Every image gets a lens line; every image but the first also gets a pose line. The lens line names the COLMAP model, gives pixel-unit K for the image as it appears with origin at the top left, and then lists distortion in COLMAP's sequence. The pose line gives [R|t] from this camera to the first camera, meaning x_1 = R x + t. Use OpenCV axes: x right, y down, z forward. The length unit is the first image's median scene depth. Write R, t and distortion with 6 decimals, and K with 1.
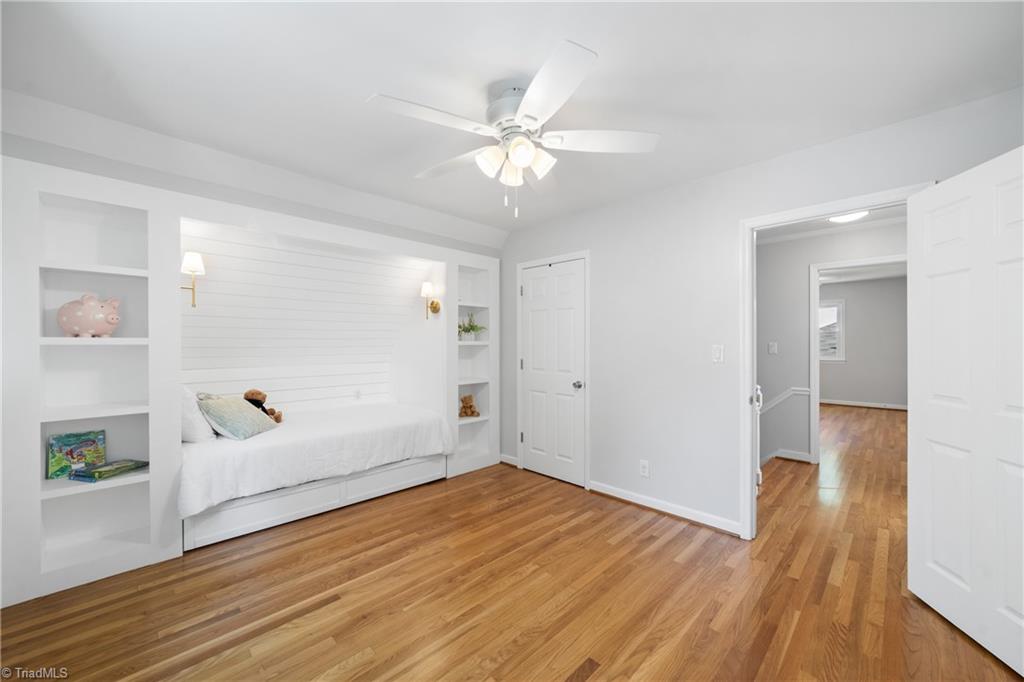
lens RADIAL K [[394.9, 0, 519.1], [0, 394.9, 342.8], [0, 0, 1]] dist [-0.009286, 0.001195]
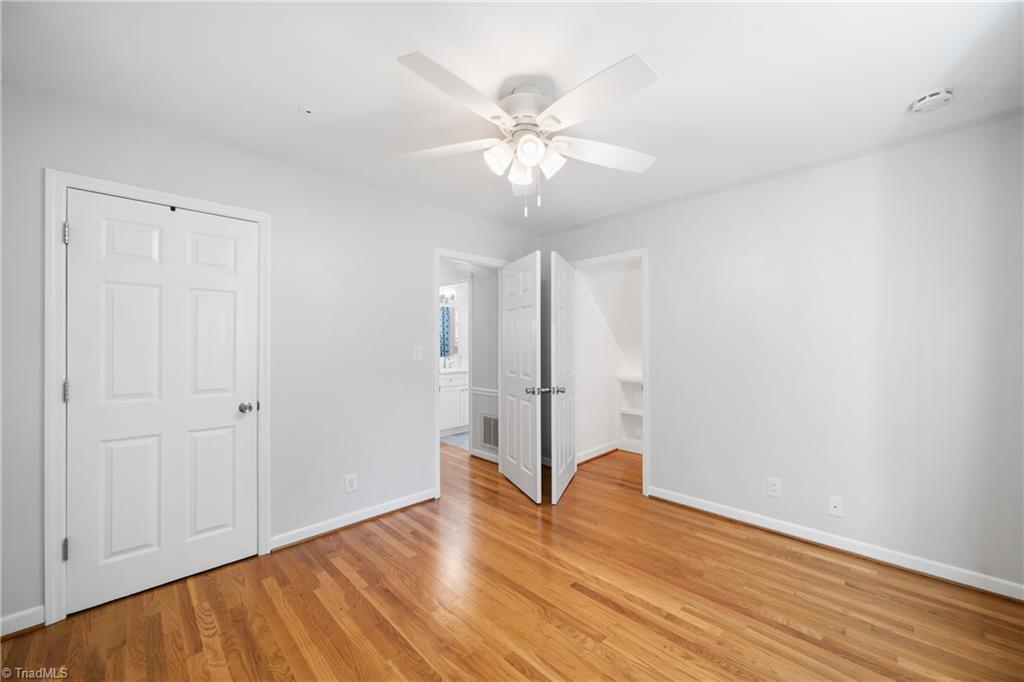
lens RADIAL K [[394.9, 0, 519.4], [0, 394.9, 342.8], [0, 0, 1]] dist [-0.009286, 0.001195]
pose [[-0.001703, 0.006160, 0.999980, -0.676892], [0.004783, 0.999970, -0.006152, 0.003163], [-0.999987, 0.004773, -0.001732, 0.699456]]
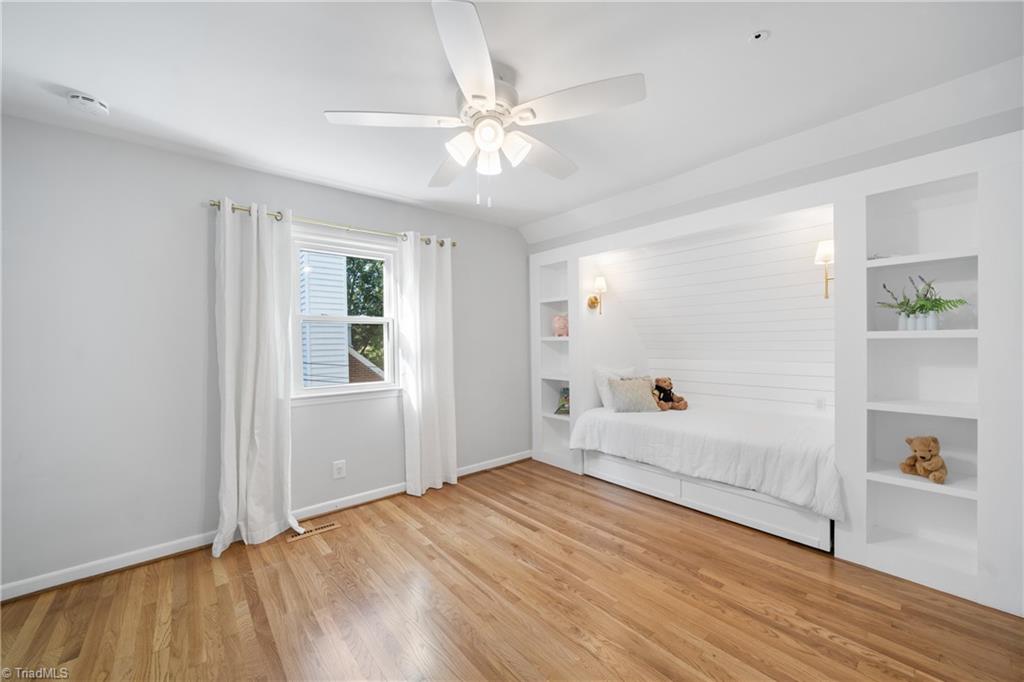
lens RADIAL K [[394.9, 0, 514.3], [0, 394.9, 340.2], [0, 0, 1]] dist [-0.009286, 0.001195]
pose [[-0.091000, -0.001030, -0.995850, 0.648324], [0.012028, 0.999925, -0.002133, 0.005095], [0.995778, -0.012172, -0.090980, 0.783454]]
